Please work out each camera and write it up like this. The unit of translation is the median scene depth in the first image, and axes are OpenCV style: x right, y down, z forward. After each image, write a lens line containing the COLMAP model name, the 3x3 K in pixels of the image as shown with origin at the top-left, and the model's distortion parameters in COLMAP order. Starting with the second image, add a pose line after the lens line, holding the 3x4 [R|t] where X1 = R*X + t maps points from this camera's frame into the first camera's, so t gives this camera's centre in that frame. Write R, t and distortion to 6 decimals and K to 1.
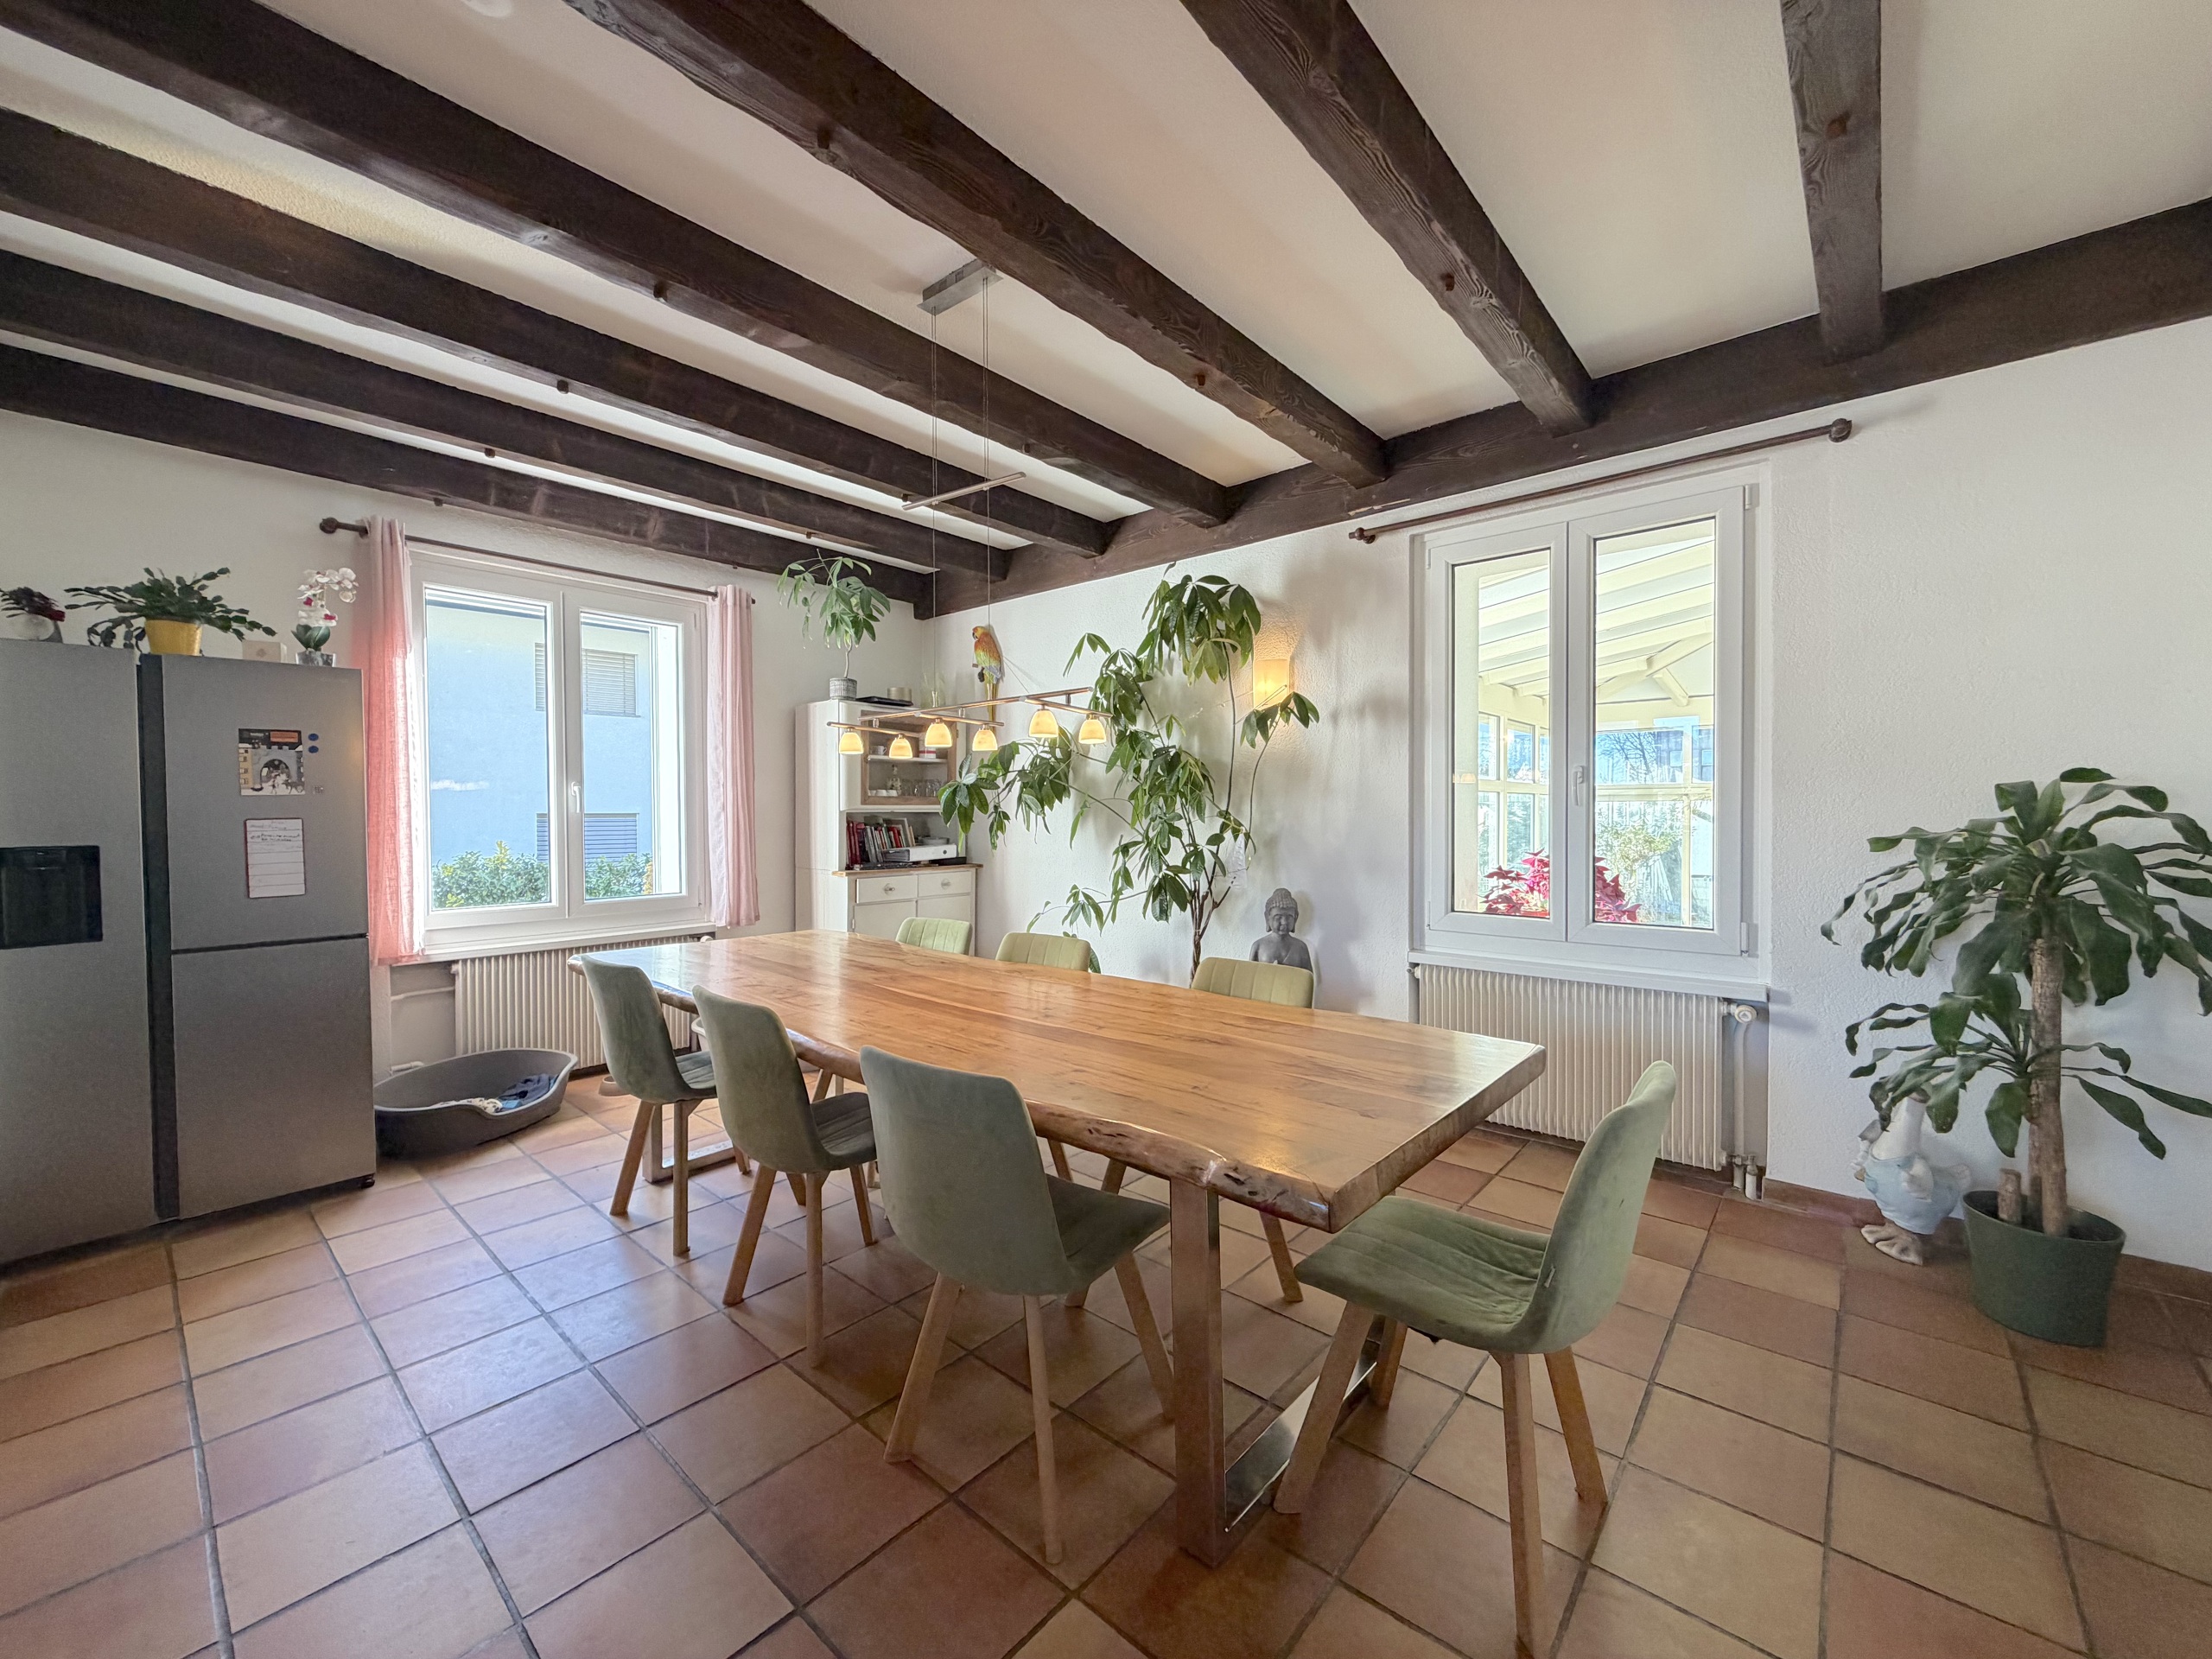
lens RADIAL K [[877.5, 0, 1105.1], [0, 877.5, 822.5], [0, 0, 1]] dist [0.000264, -0.000646]
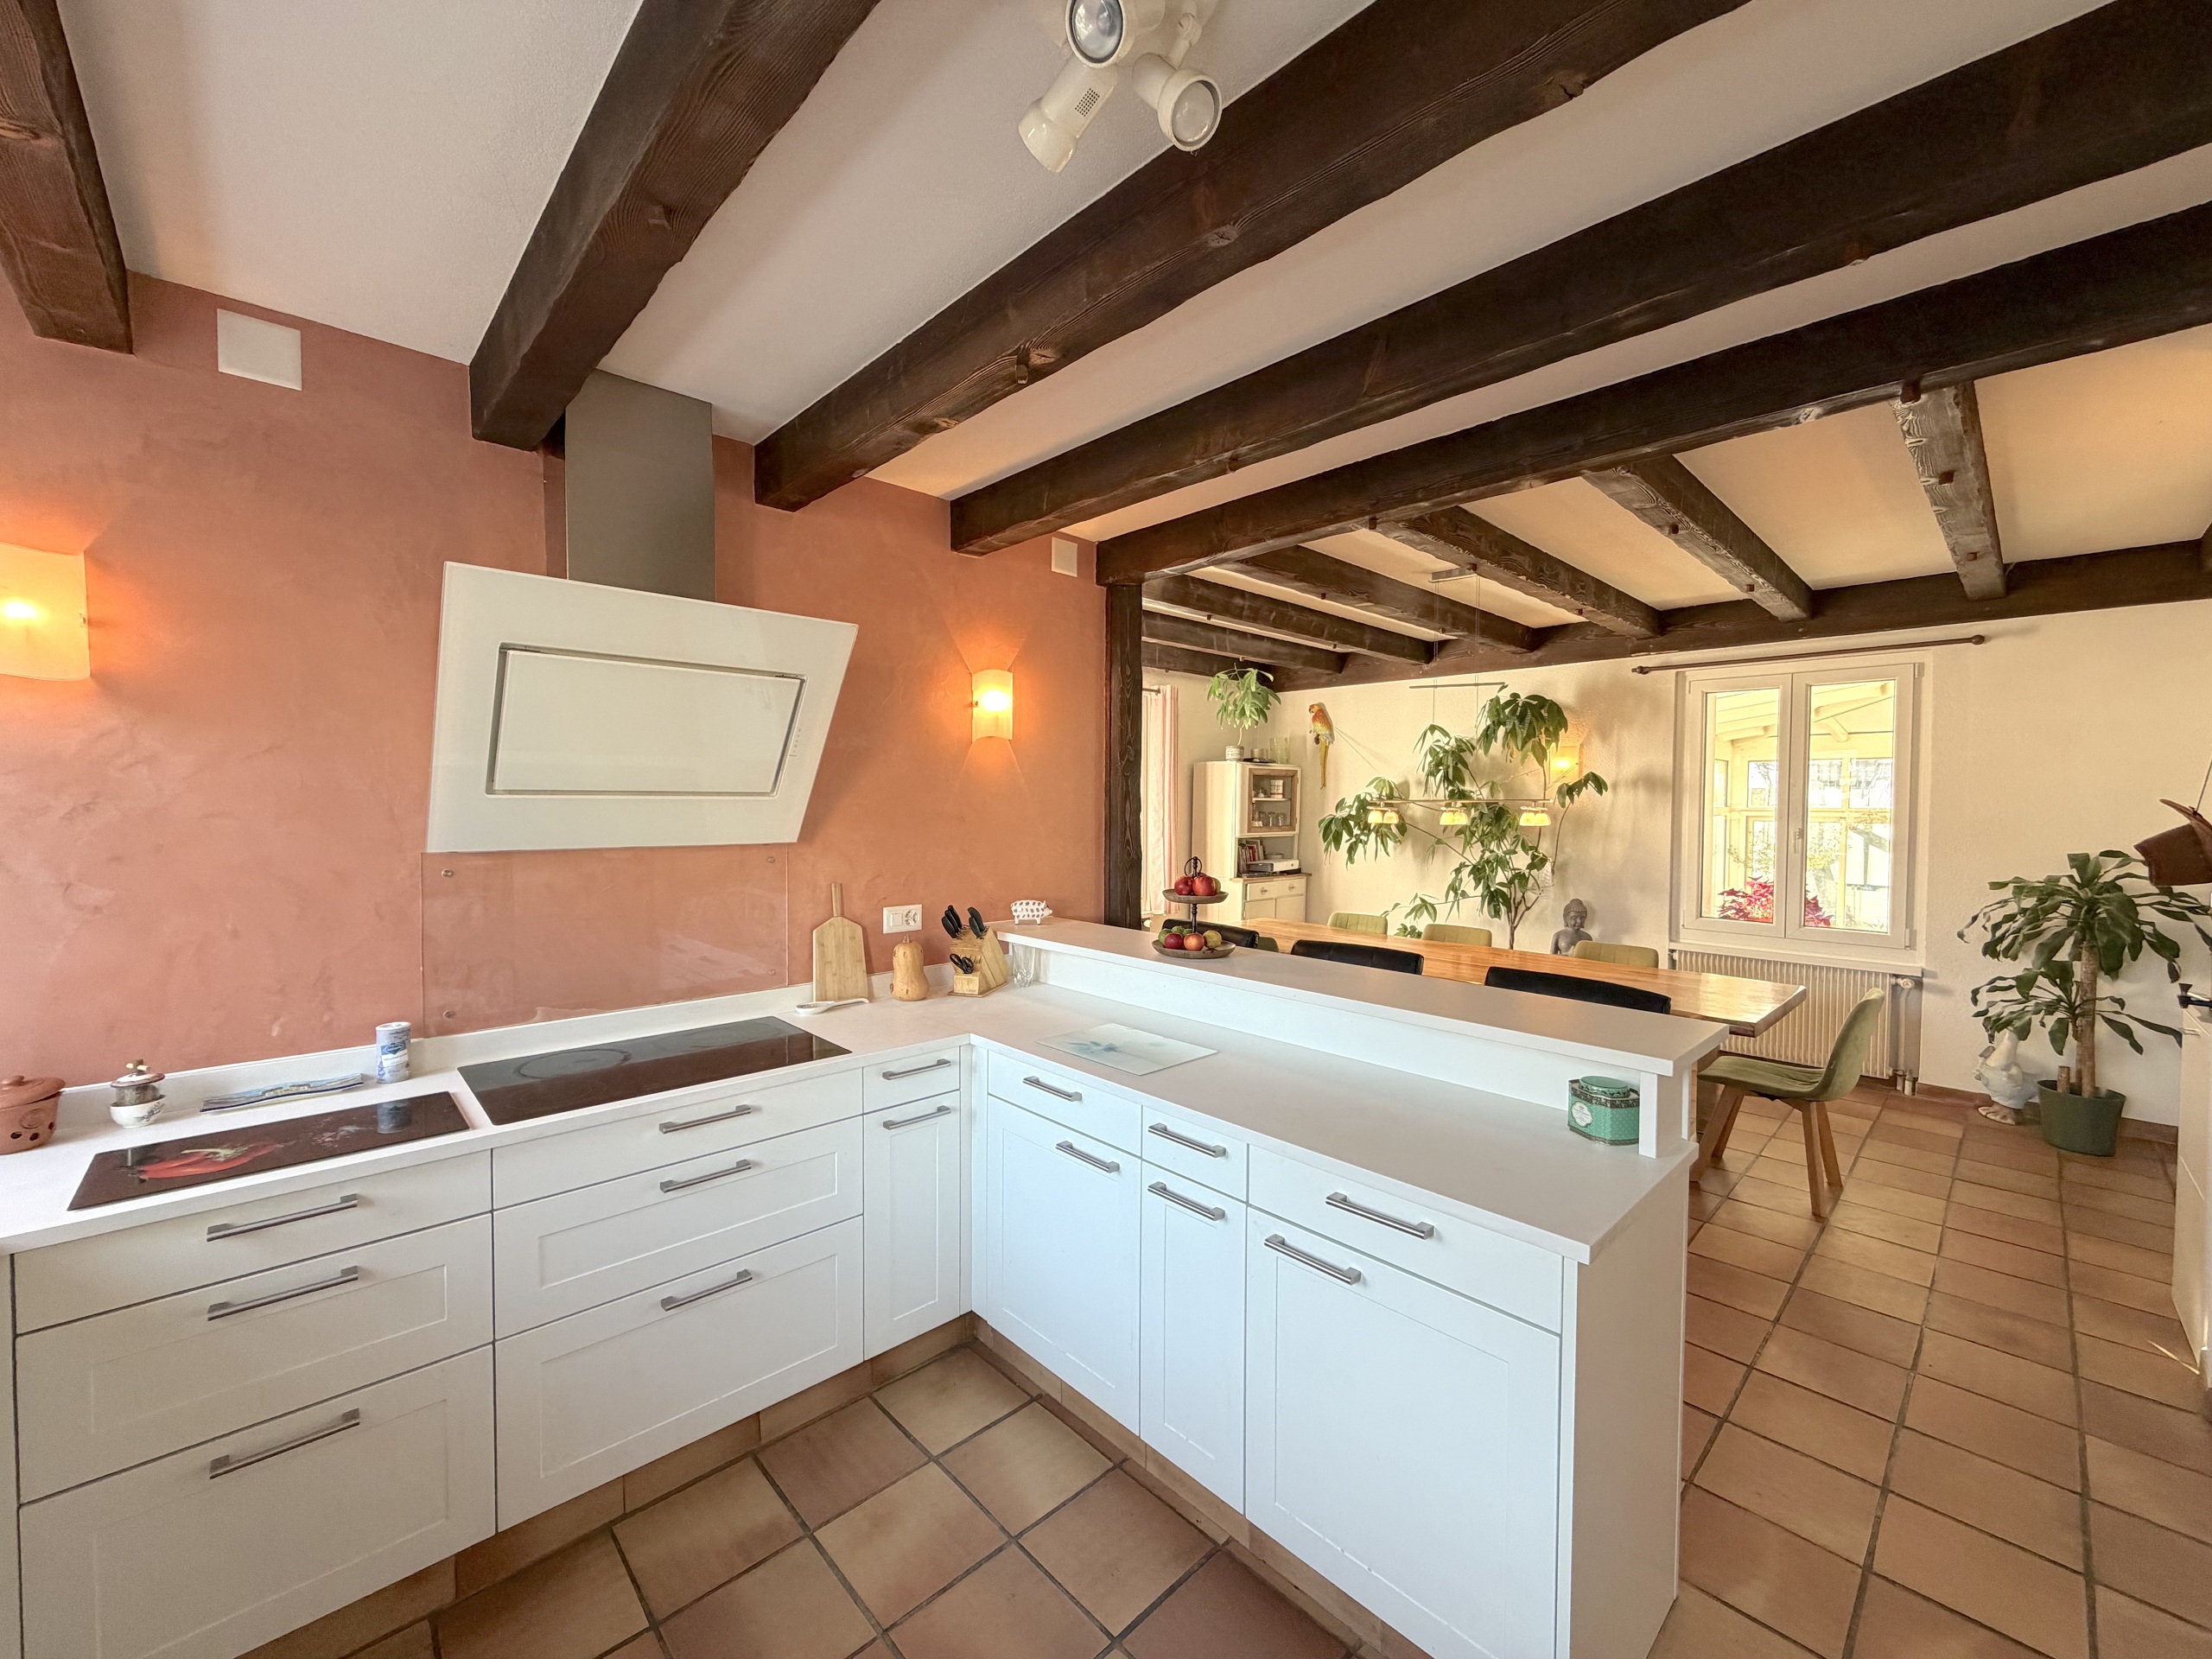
lens RADIAL K [[877.5, 0, 1105.9], [0, 877.5, 824.3], [0, 0, 1]] dist [0.000264, -0.000646]
pose [[0.995208, 0.013458, -0.096845, -0.612146], [-0.012032, 0.999811, 0.015289, -0.088842], [0.097033, -0.014050, 0.995182, -0.780951]]
